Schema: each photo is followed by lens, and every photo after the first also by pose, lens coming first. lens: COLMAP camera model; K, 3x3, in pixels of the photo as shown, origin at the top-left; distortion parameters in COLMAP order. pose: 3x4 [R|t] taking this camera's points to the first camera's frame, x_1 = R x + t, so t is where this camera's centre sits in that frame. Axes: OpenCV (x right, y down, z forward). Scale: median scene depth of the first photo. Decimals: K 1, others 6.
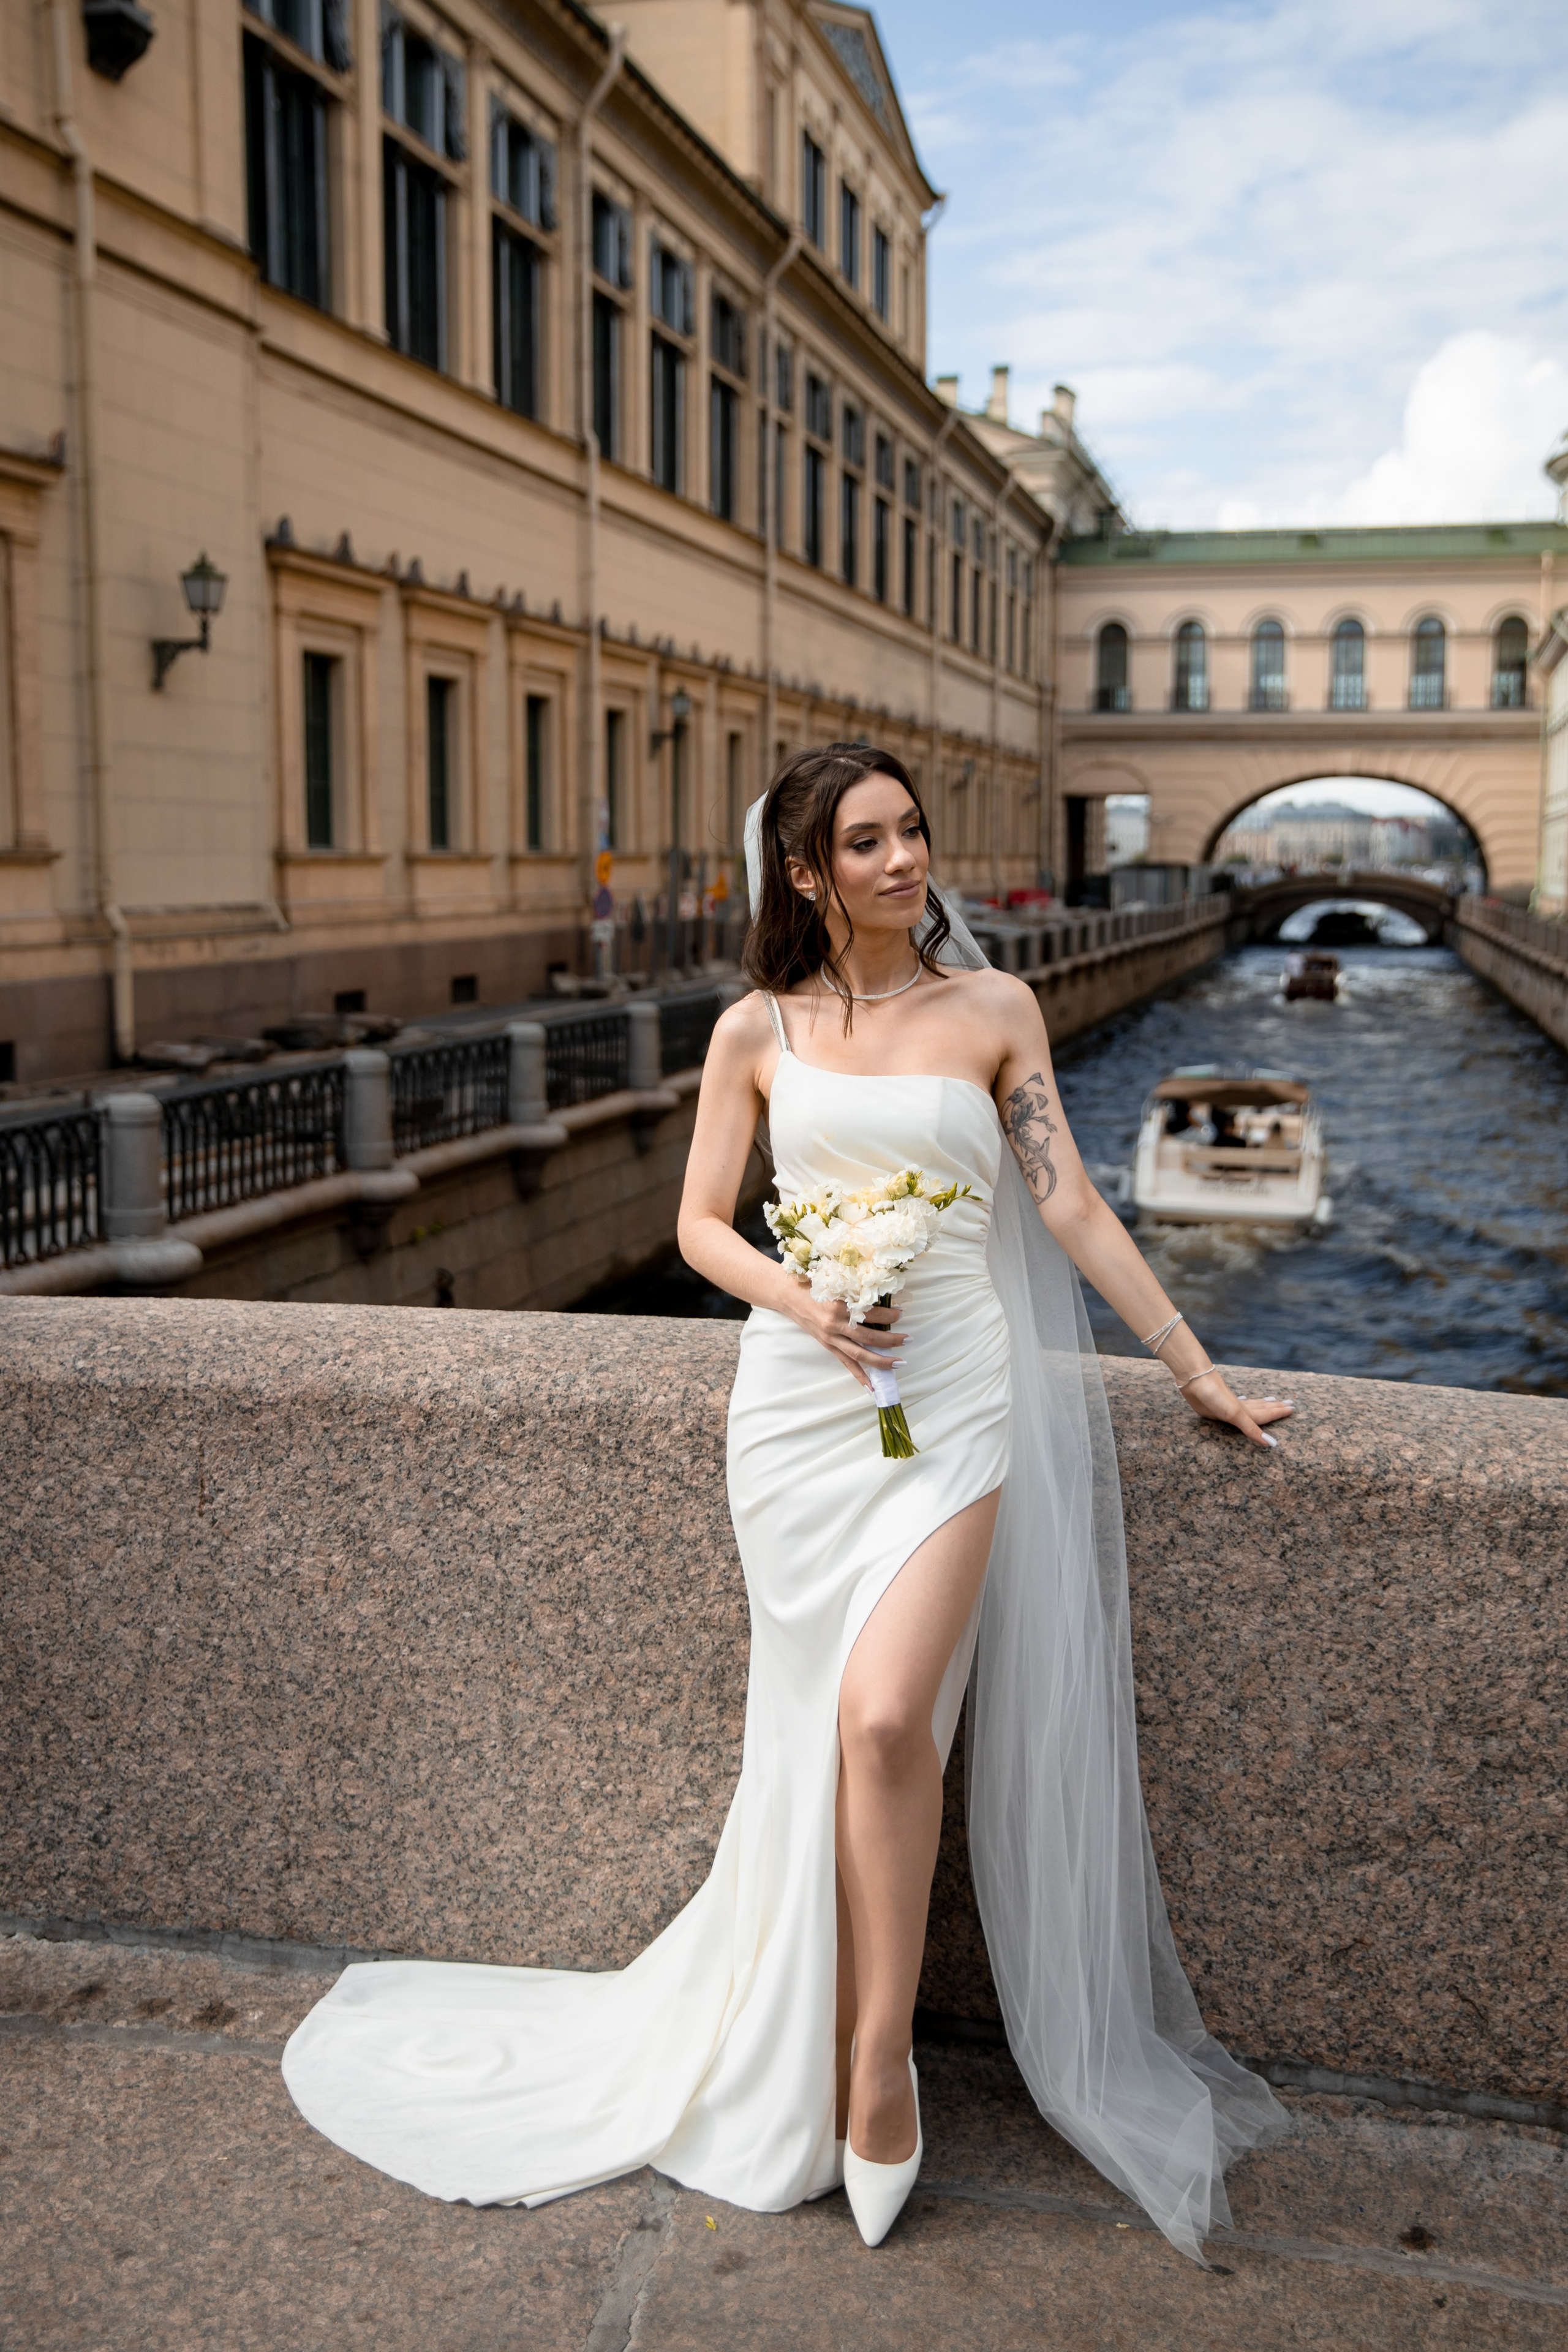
lens RADIAL K [[2335.5, 0, 790.2], [0, 2335.5, 1153.9], [0, 0, 1]] dist [-0.040588, 0.099679]
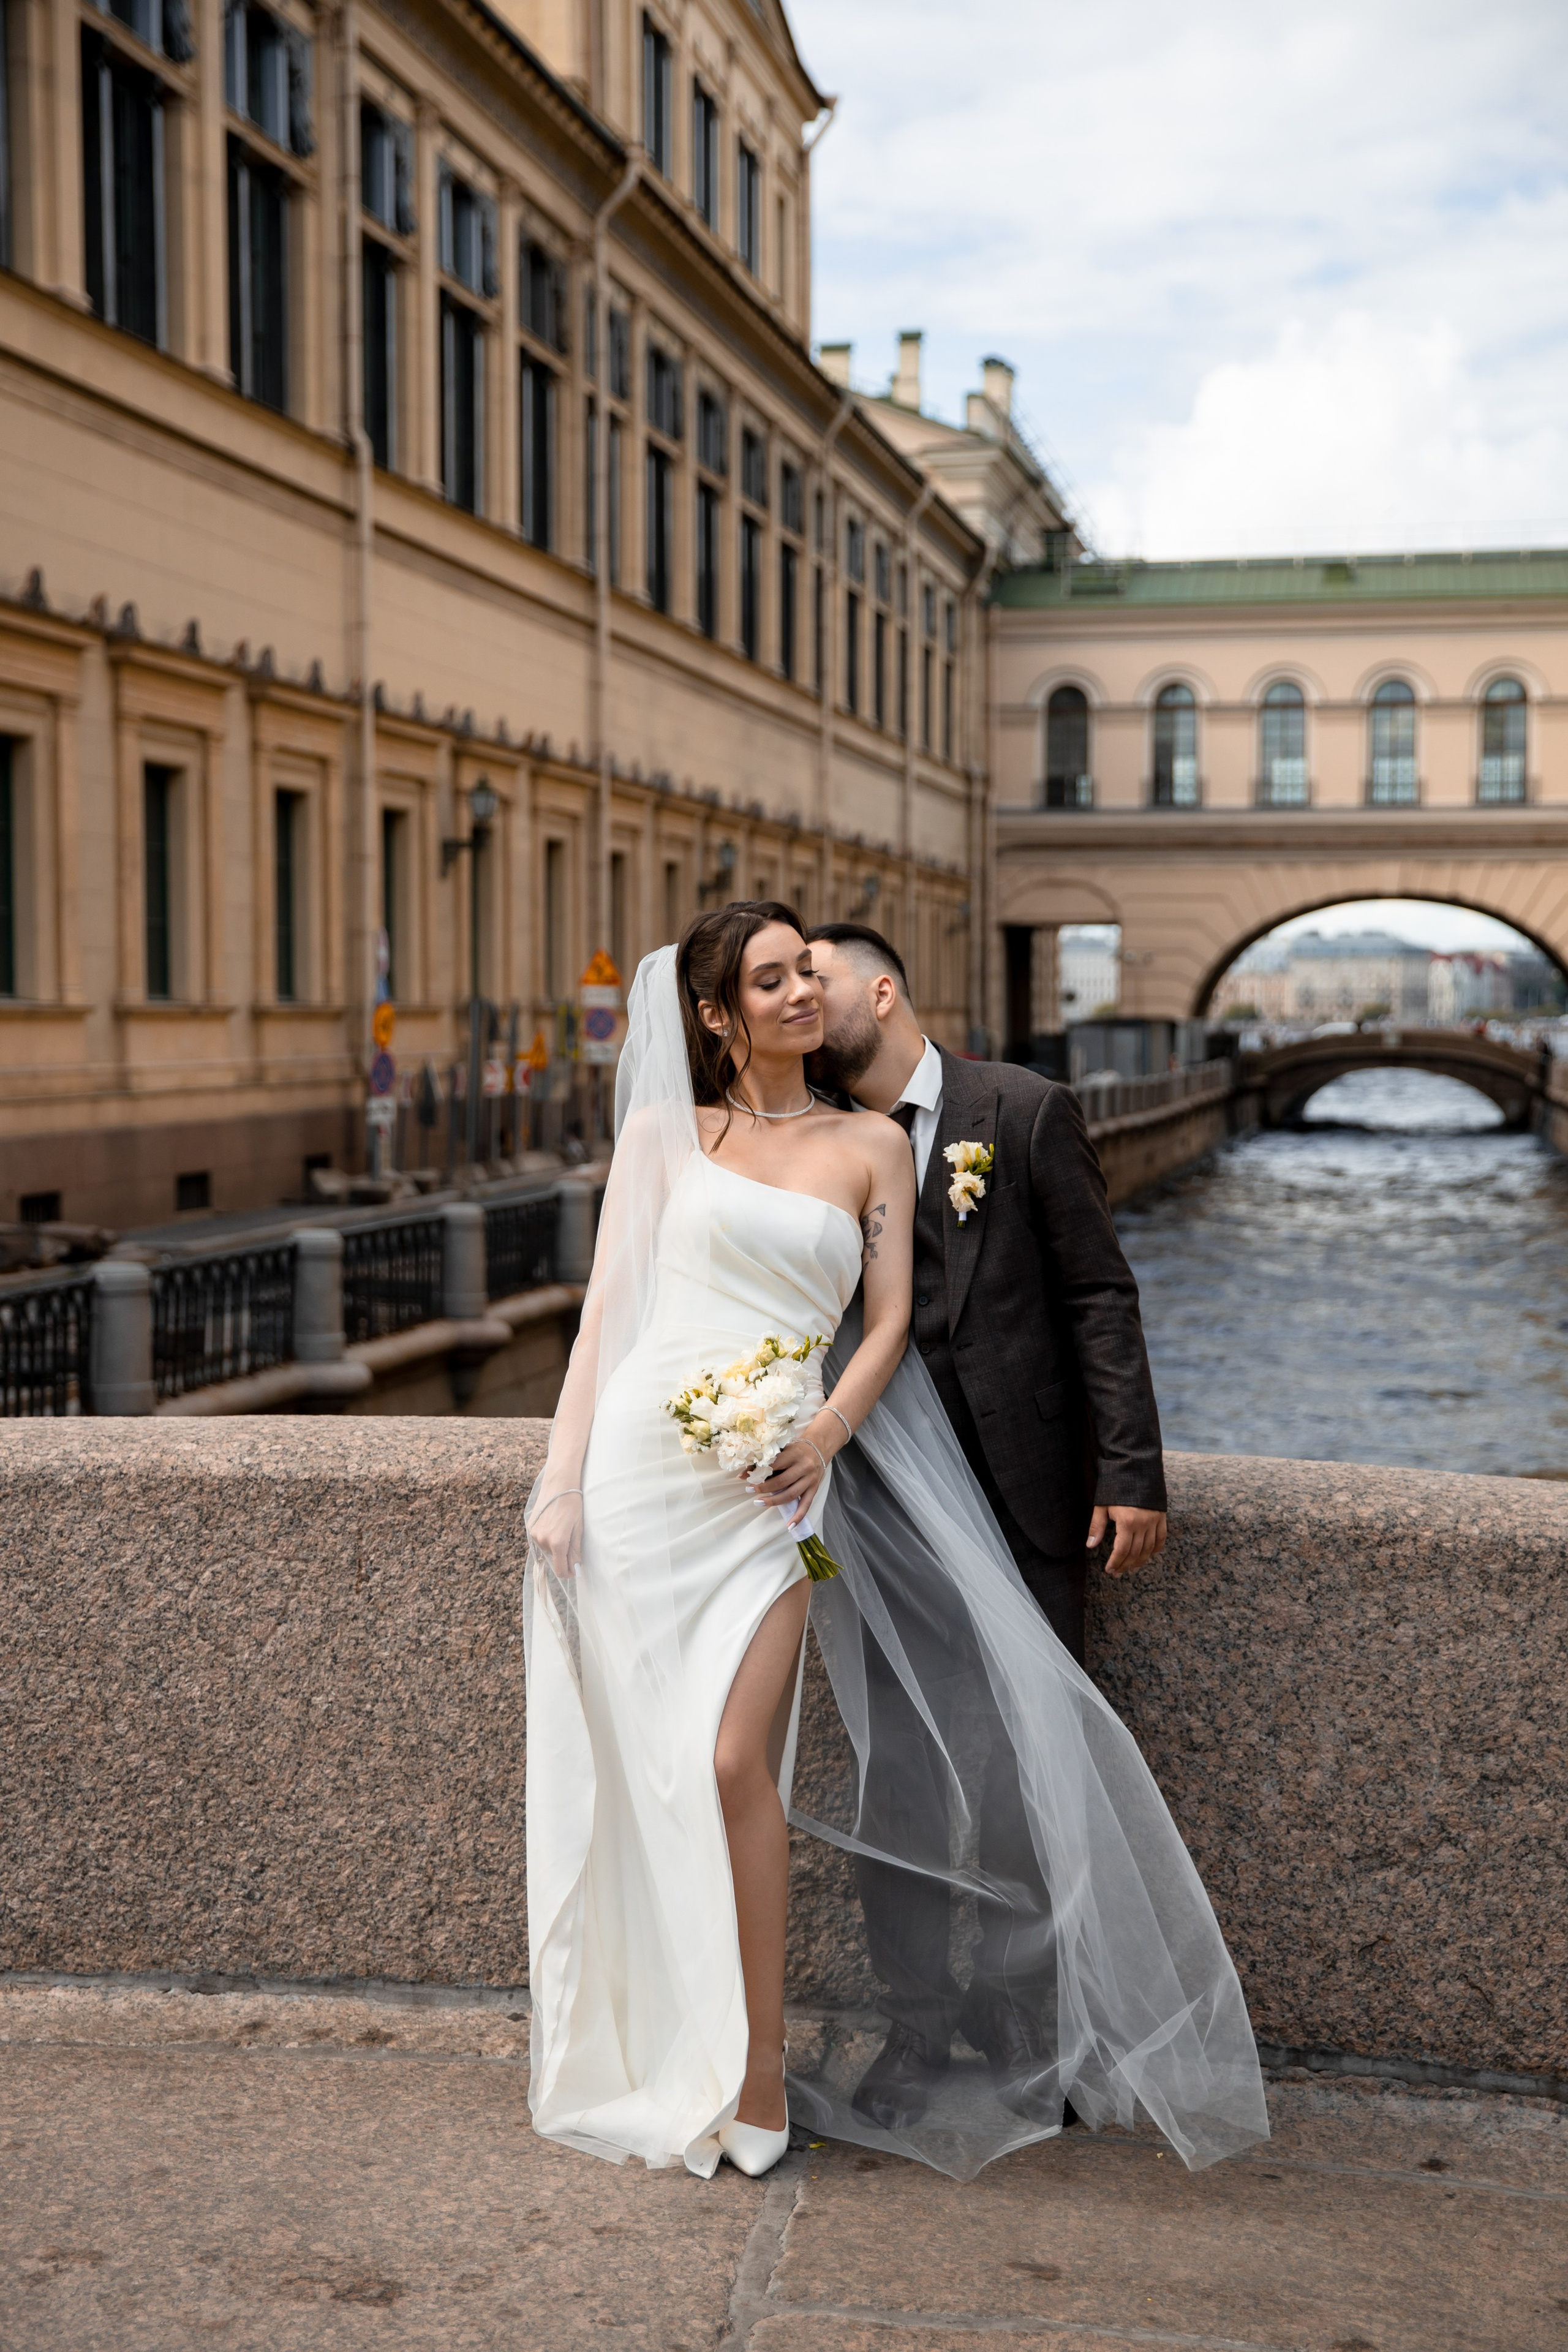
lens RADIAL K [[3322.8, 0, 783.6], [0, 3322.8, 1241.9], [0, 0, 1]] dist [0.078981, 0.061477]
pose [[0.998667, -0.004122, 0.051442, -0.126214], [0.007047, 0.998360, -0.056810, 0.076696], [-0.051124, 0.057096, 0.997059, -0.610993]]
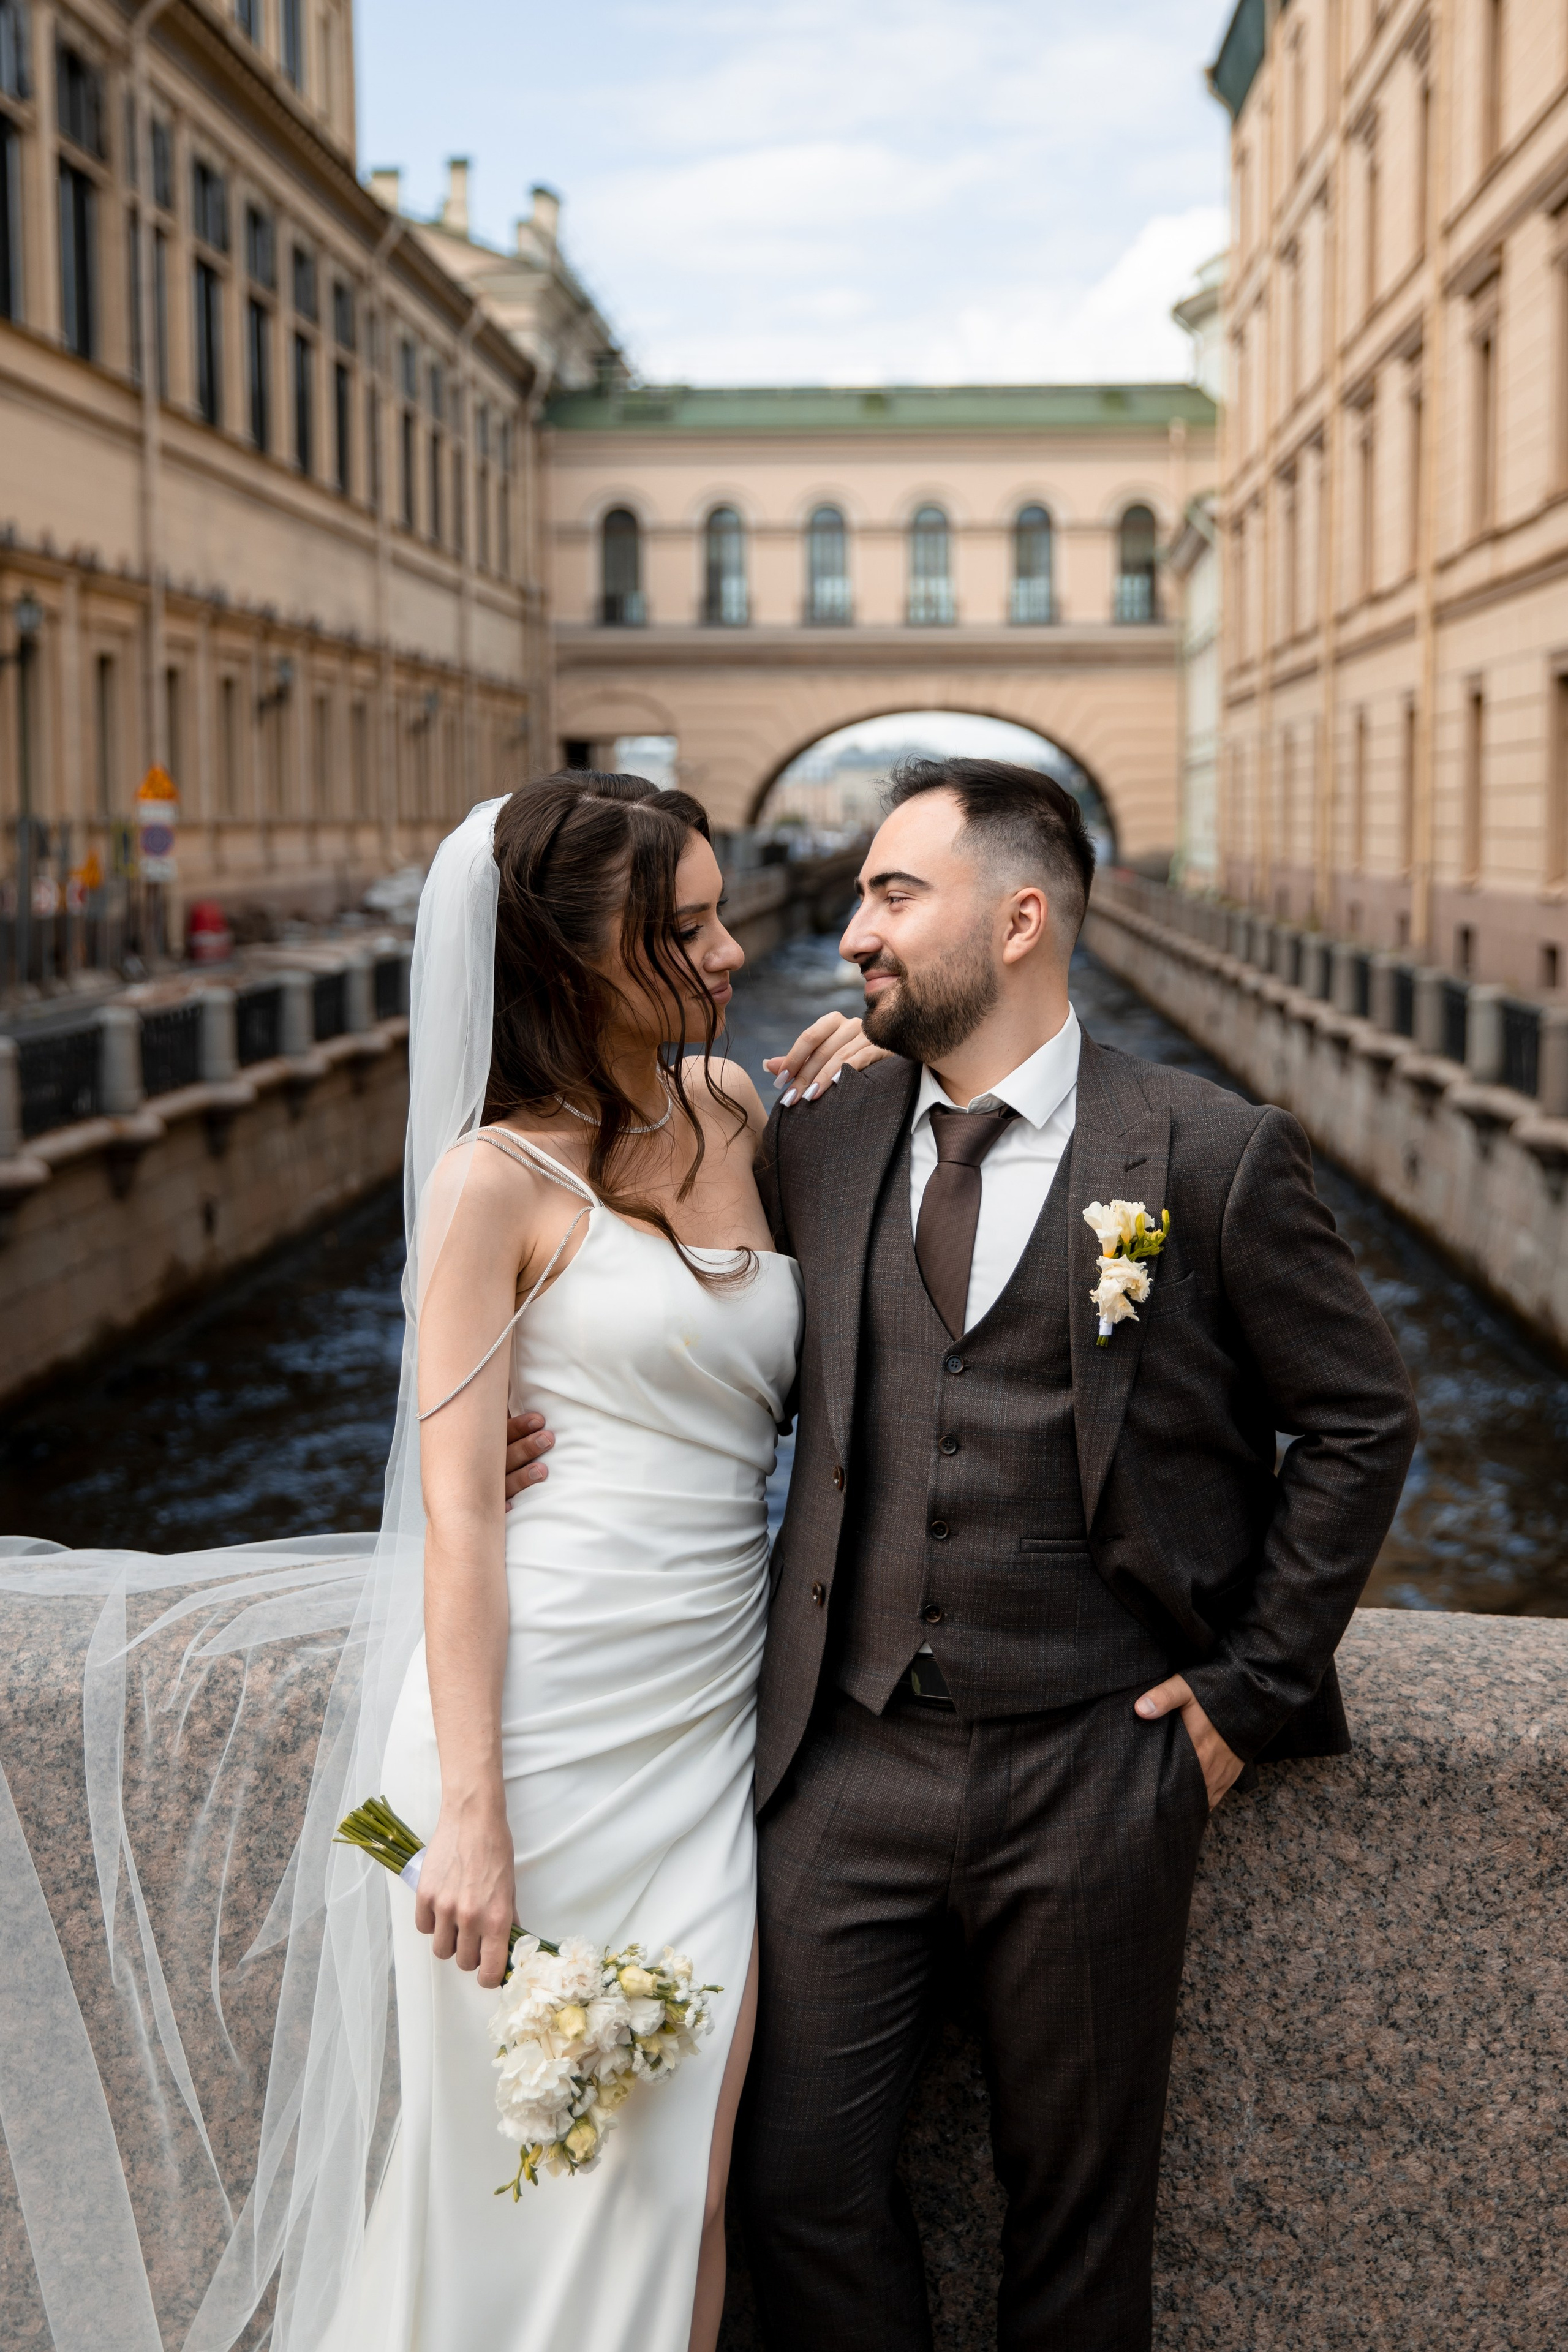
lens RADIAL K [[3176.1, 0, 815.0], [0, 3176.1, 1091.4], [0, 0, 1]] dist [0.032583, 0.126937]
pose [[0.980852, -0.023907, 0.193284, -0.044704], [0.031880, 0.998760, -0.038247, -0.028418], [-0.192129, 0.043676, 0.980397, 0.014698]]
